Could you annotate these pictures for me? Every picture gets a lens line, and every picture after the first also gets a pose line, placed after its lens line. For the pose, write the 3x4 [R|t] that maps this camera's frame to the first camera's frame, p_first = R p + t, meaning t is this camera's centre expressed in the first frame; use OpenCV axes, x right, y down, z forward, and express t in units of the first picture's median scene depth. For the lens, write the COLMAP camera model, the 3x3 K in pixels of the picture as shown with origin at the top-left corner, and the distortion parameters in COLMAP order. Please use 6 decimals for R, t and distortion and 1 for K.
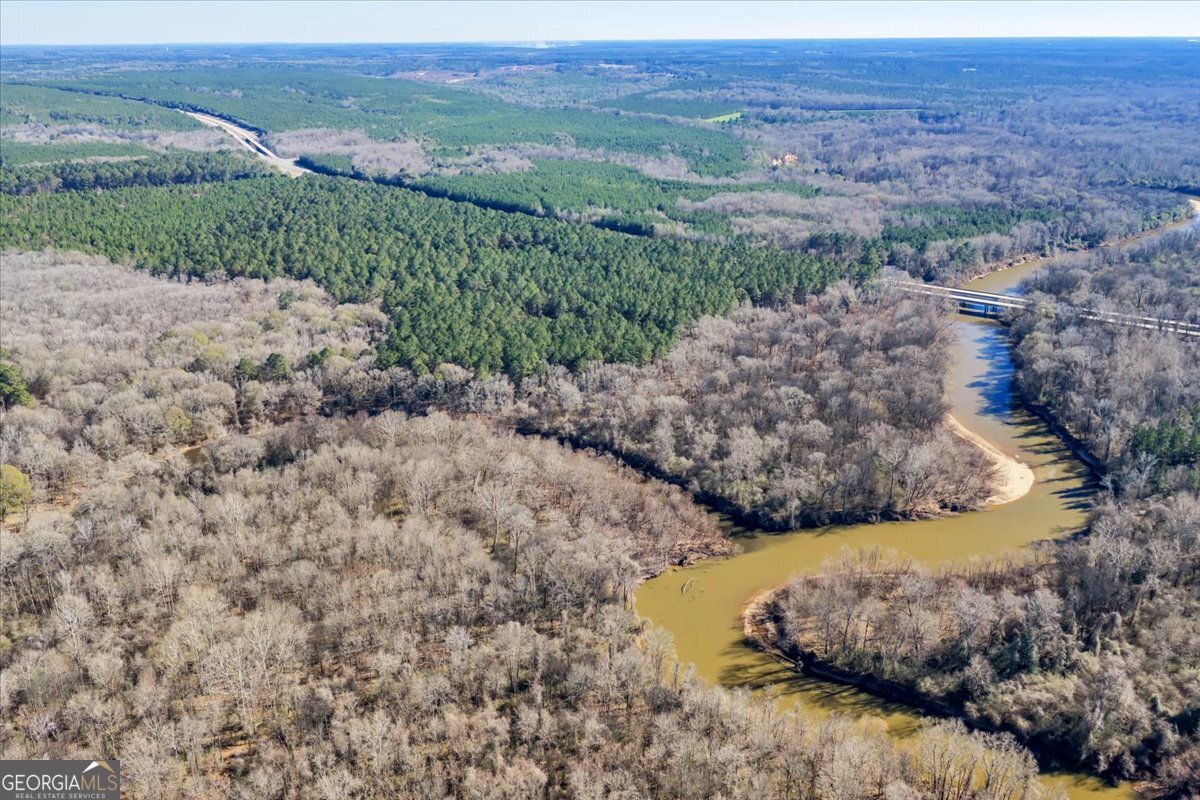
lens RADIAL K [[1003.3, 0, 600.0], [0, 1003.3, 400.0], [0, 0, 1]] dist [0.001409, -0.012391]
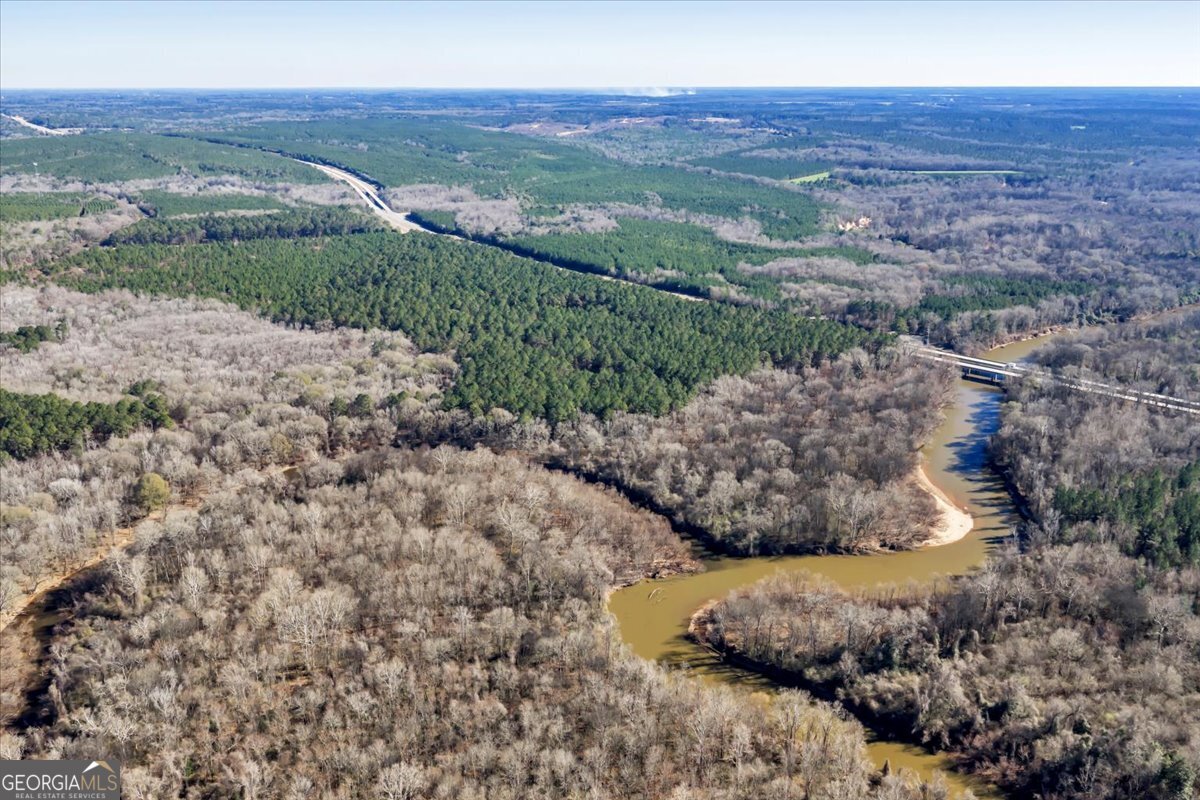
lens RADIAL K [[1003.3, 0, 600.0], [0, 1003.3, 400.0], [0, 0, 1]] dist [0.001409, -0.012391]
pose [[0.993270, 0.040236, -0.108610, 0.089422], [-0.044503, 0.998318, -0.037156, -0.005774], [0.106932, 0.041740, 0.993390, -0.171181]]
